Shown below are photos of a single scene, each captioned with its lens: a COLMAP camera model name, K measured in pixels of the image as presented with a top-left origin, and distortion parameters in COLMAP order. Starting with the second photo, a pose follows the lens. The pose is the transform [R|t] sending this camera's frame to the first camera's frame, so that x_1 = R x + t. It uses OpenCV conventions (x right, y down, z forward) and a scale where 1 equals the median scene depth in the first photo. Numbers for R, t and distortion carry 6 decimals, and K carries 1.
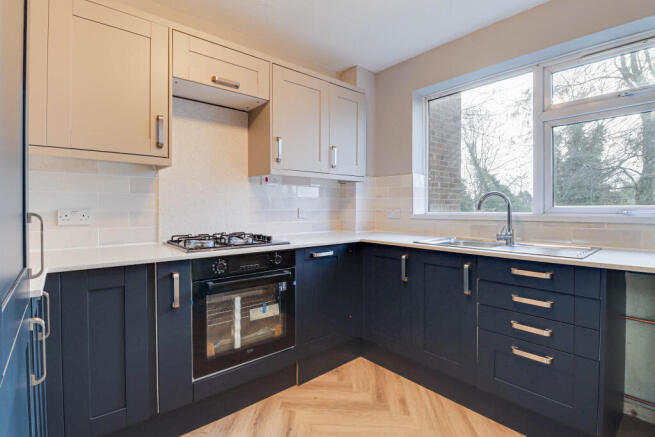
lens RADIAL K [[310.0, 0, 328.6], [0, 310.0, 213.1], [0, 0, 1]] dist [-0.016825, -0.003937]
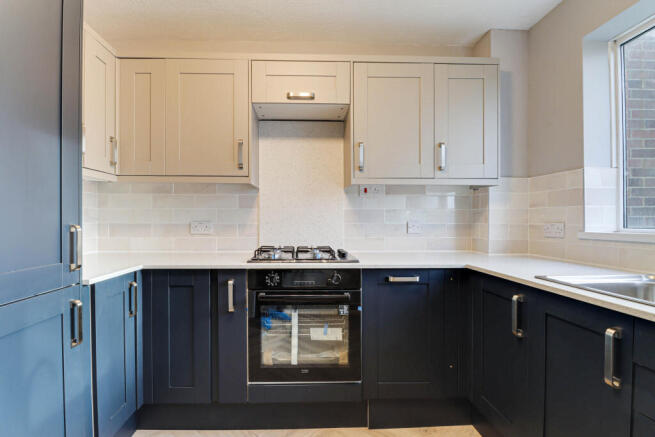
lens RADIAL K [[310.0, 0, 325.1], [0, 310.0, 223.5], [0, 0, 1]] dist [-0.016825, -0.003937]
pose [[0.779906, 0.007873, -0.625848, 0.332527], [-0.012179, 0.999922, -0.002598, -0.007382], [0.625779, 0.009648, 0.779941, 0.248935]]
